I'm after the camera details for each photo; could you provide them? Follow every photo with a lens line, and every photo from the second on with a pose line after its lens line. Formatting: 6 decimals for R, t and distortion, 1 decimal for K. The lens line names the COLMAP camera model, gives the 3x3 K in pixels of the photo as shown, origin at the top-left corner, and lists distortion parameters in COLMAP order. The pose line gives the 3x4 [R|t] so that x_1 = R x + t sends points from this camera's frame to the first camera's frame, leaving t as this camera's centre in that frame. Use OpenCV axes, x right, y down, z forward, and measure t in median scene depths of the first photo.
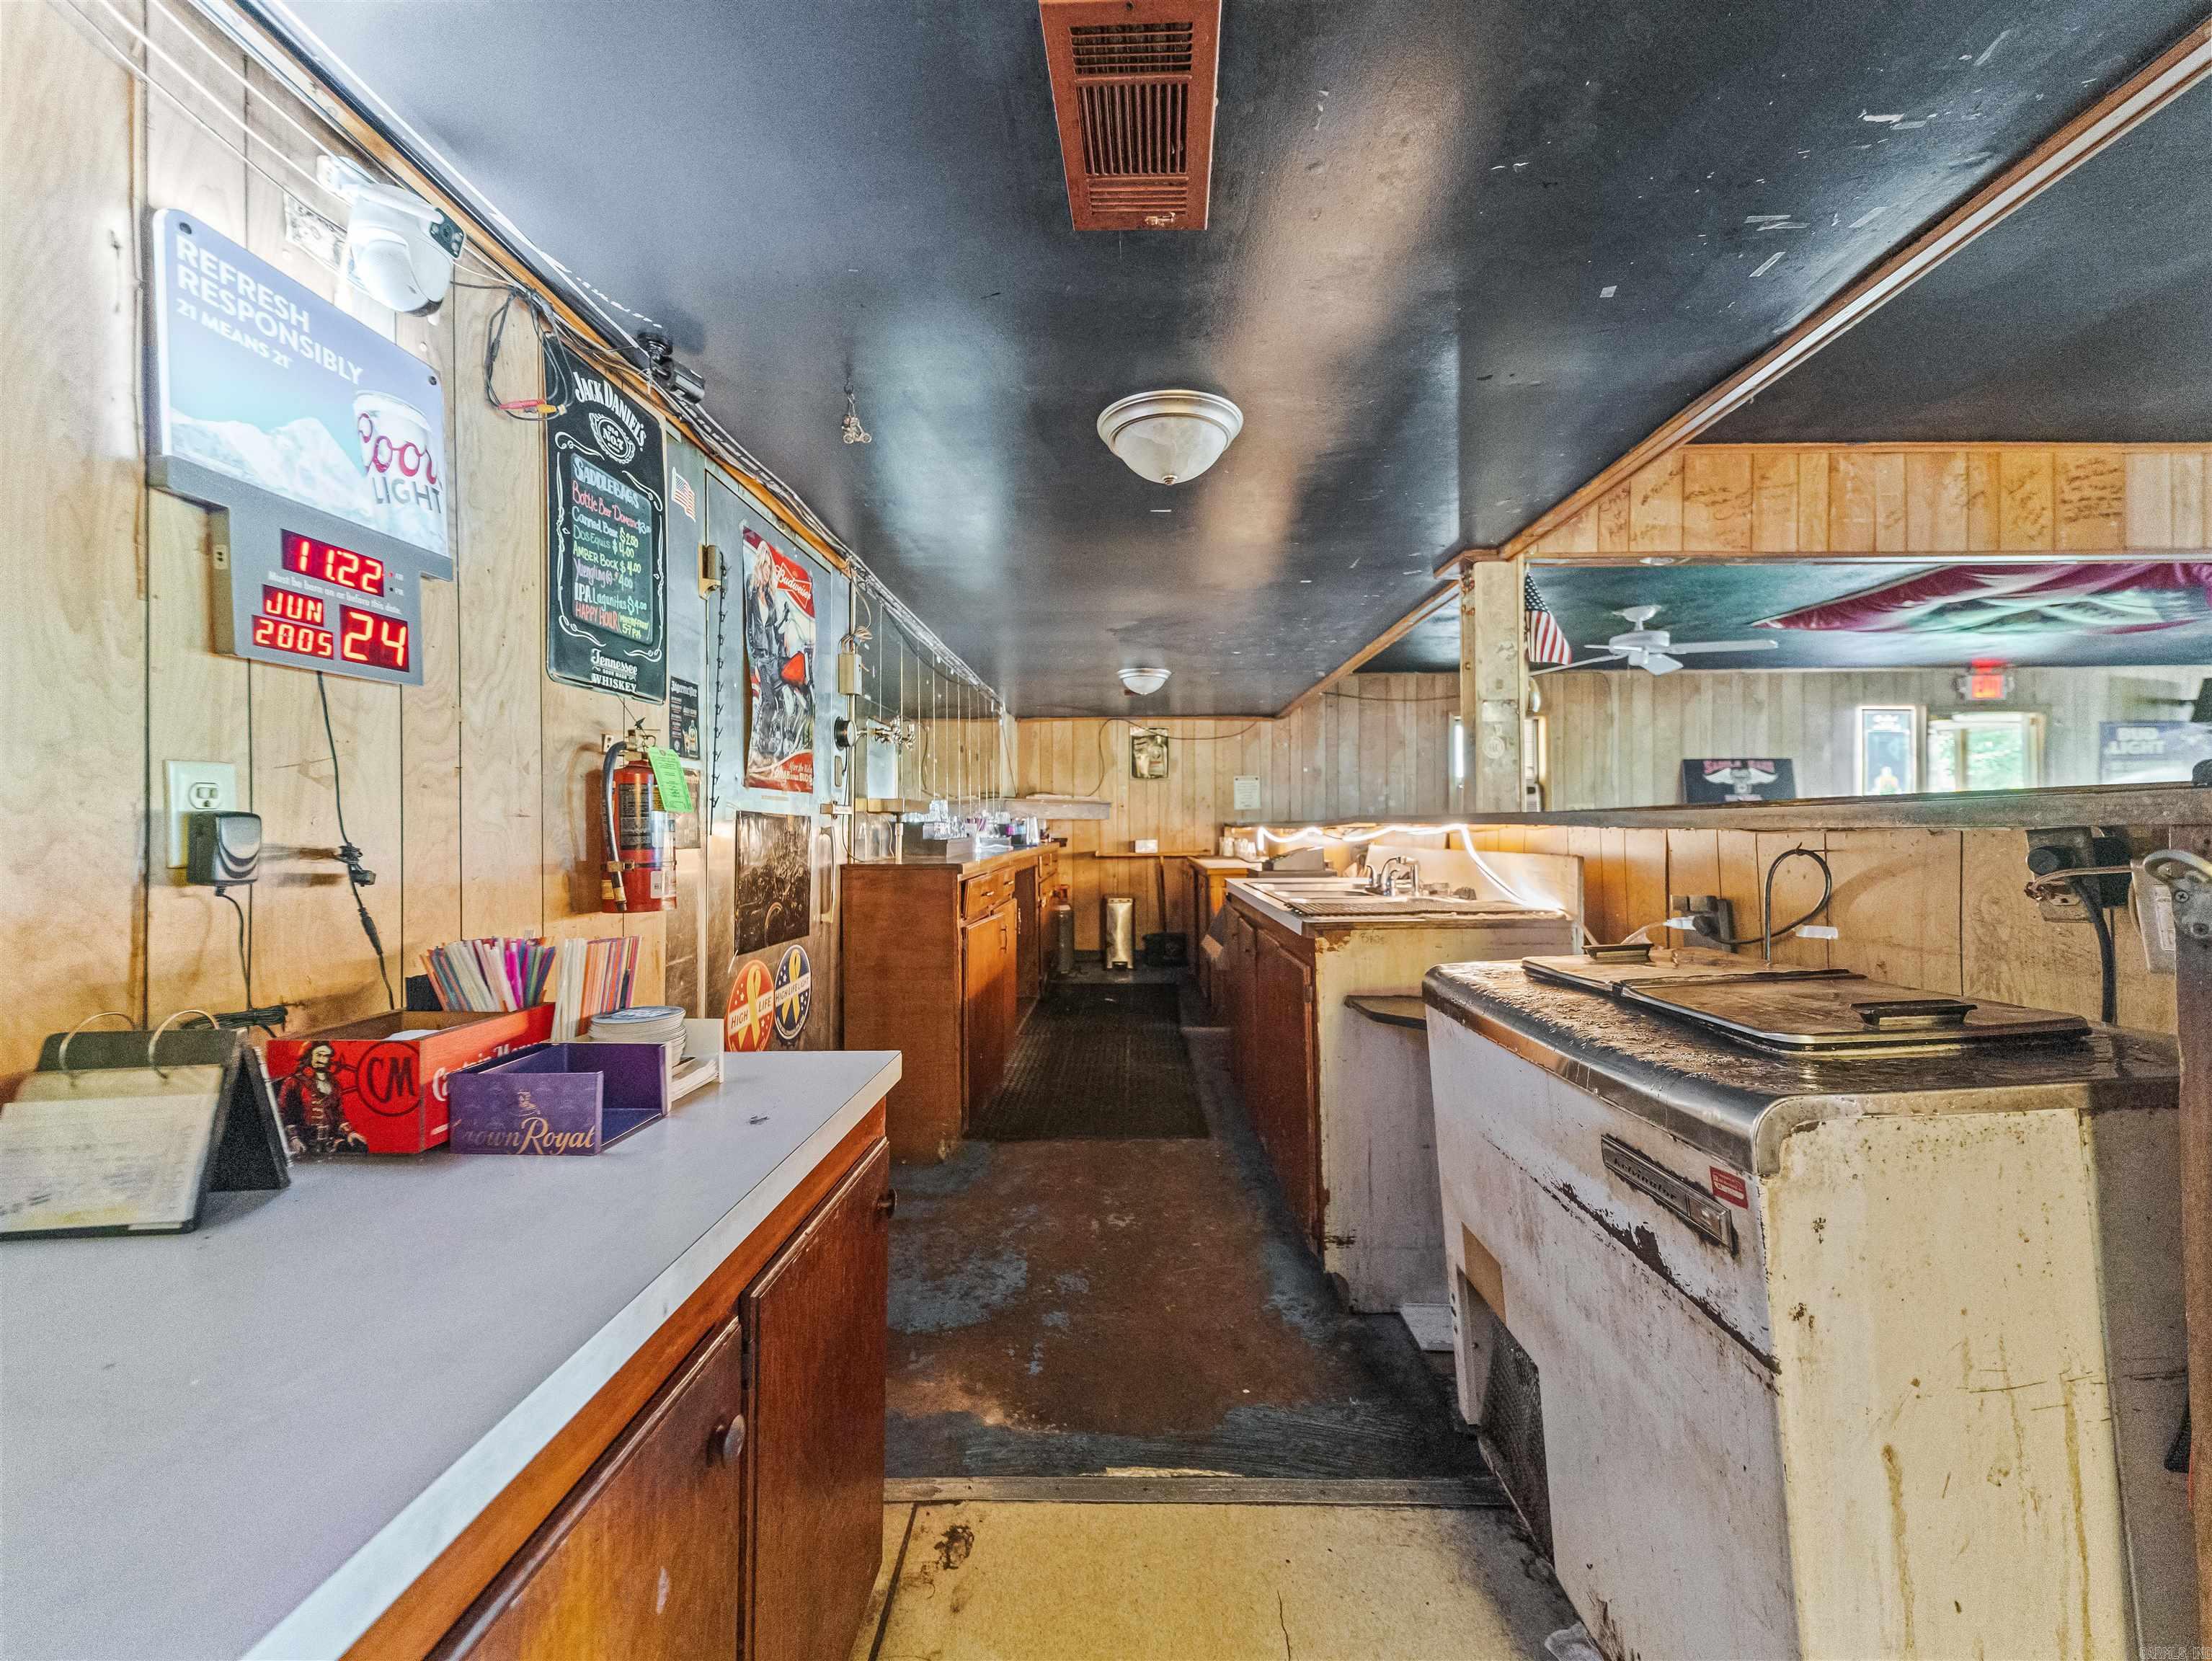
lens RADIAL K [[851.8, 0, 1102.6], [0, 851.8, 829.1], [0, 0, 1]] dist [0.015626, -0.002128]
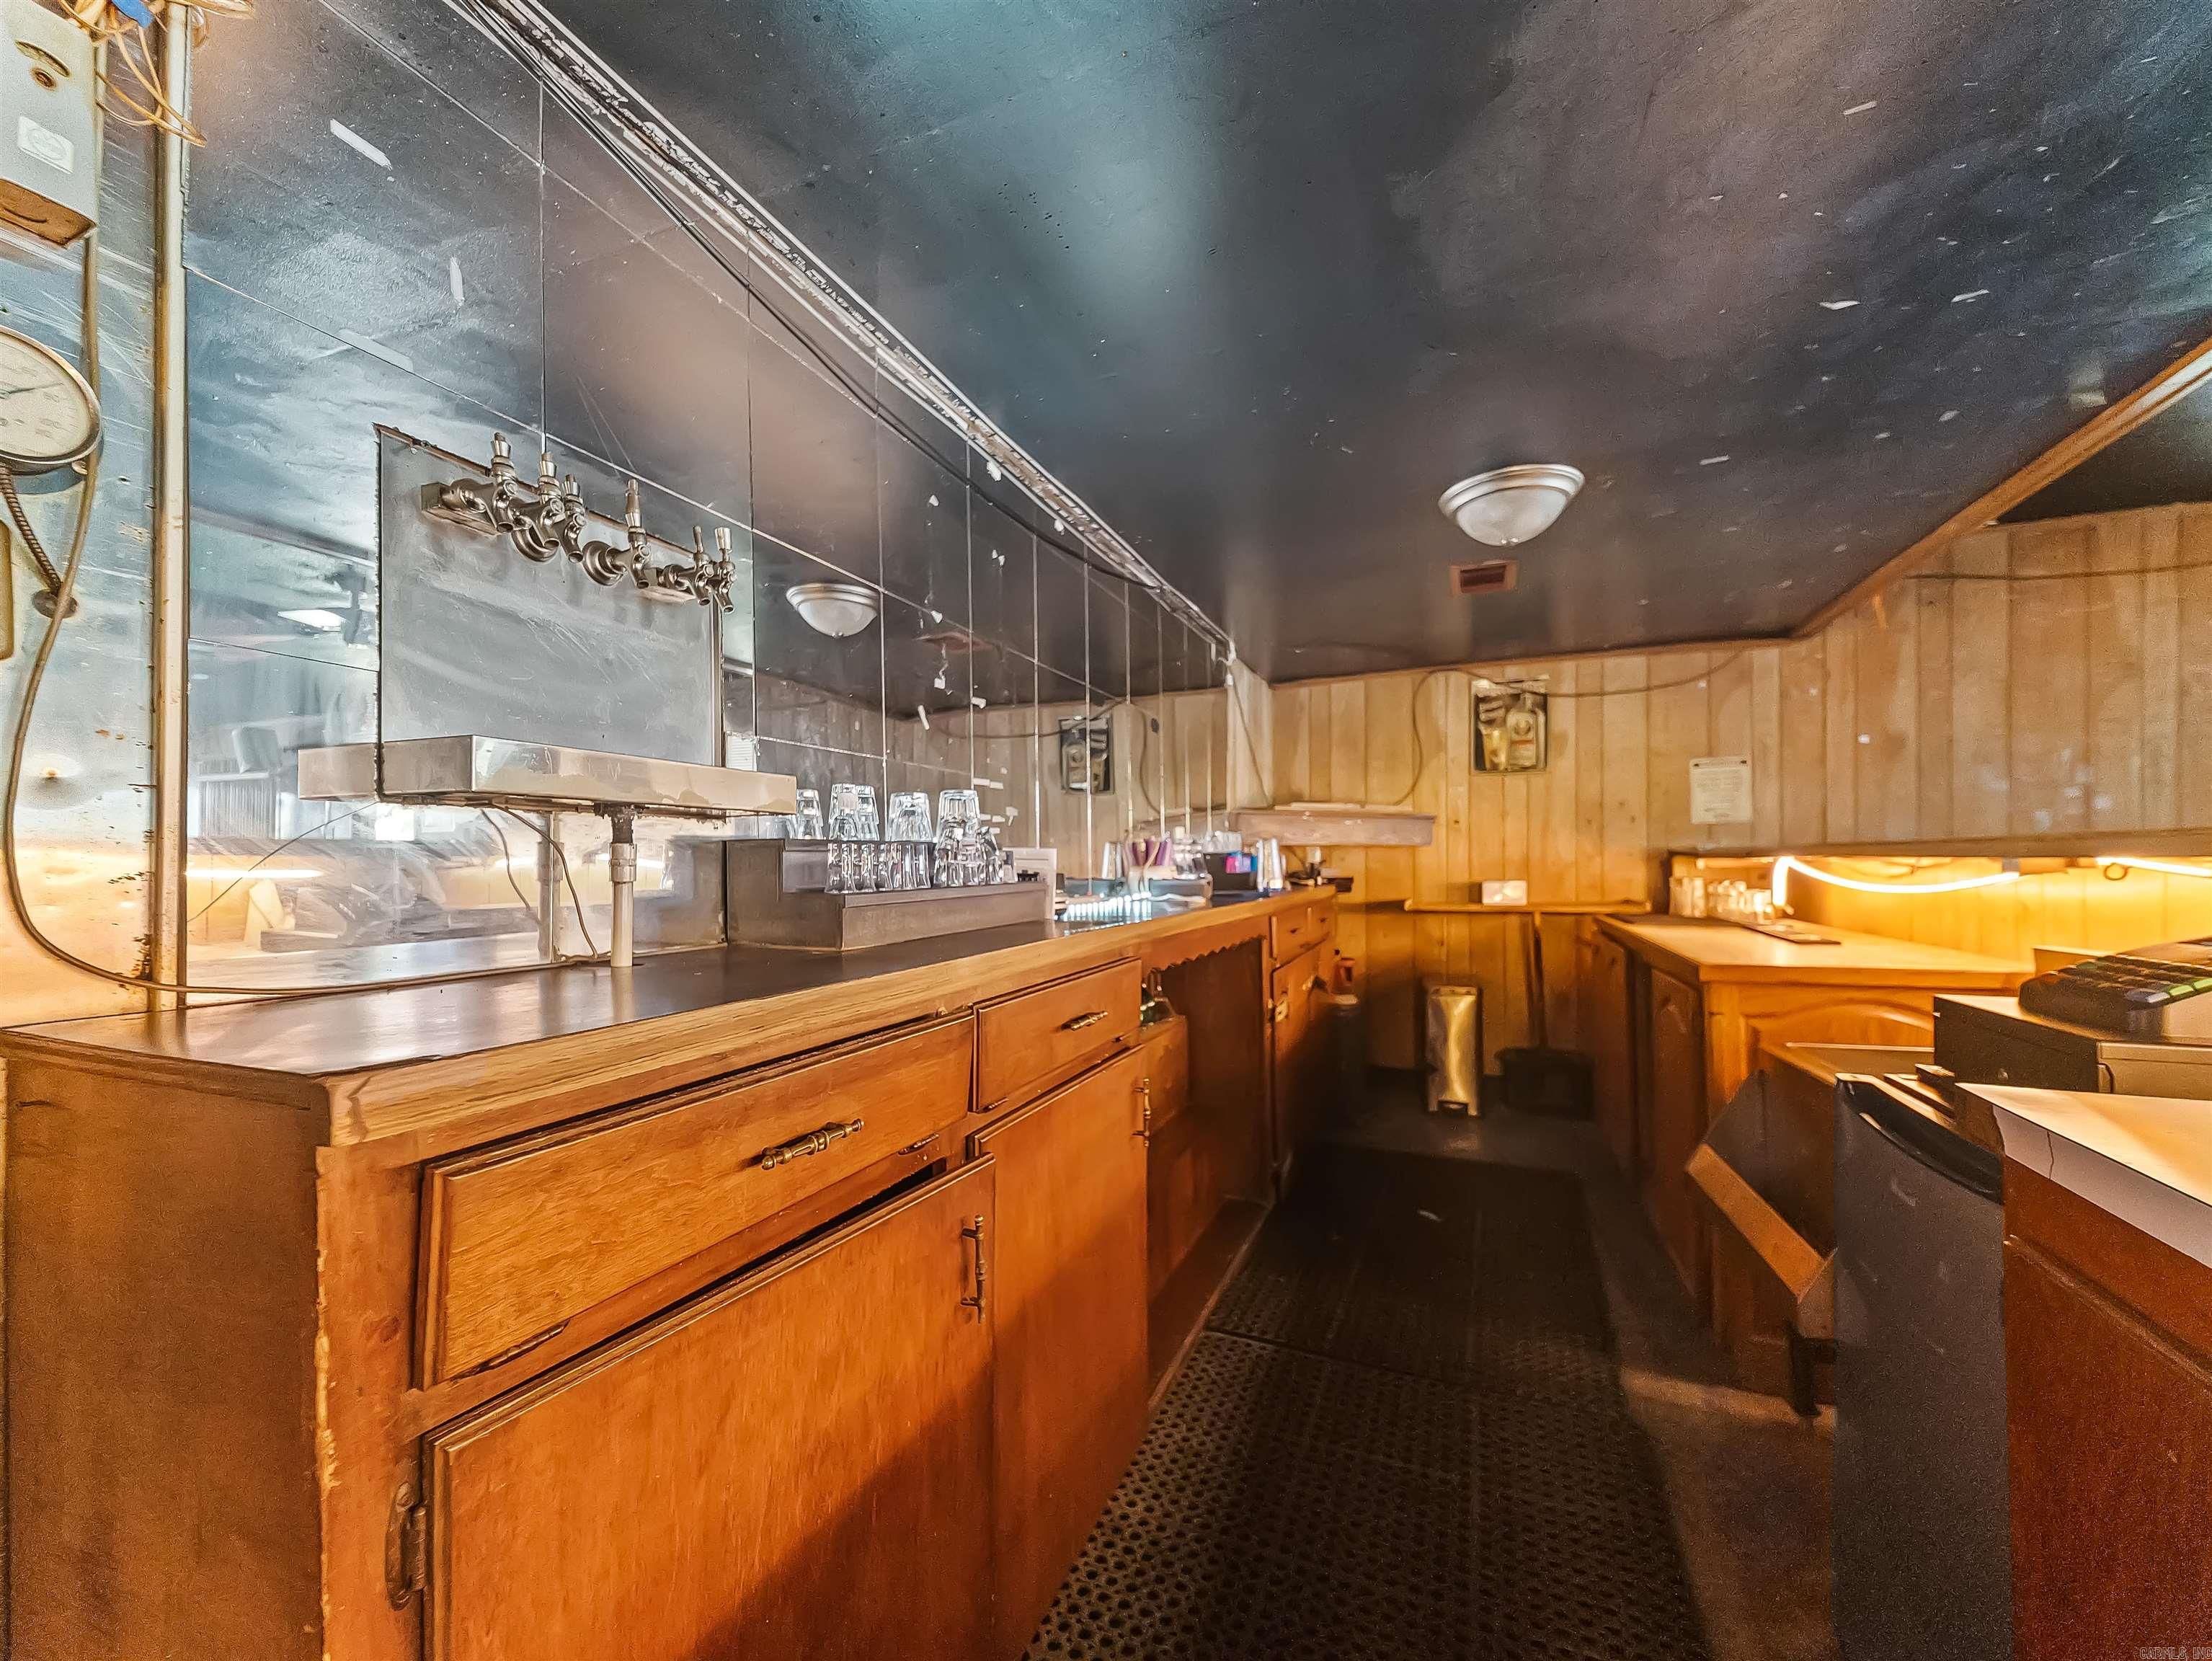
lens RADIAL K [[851.8, 0, 1112.7], [0, 851.8, 861.8], [0, 0, 1]] dist [0.015626, -0.002128]
pose [[0.934771, -0.003470, -0.355235, 0.010895], [0.002716, 0.999993, -0.002623, 0.000687], [0.355242, 0.001487, 0.934773, 0.387930]]
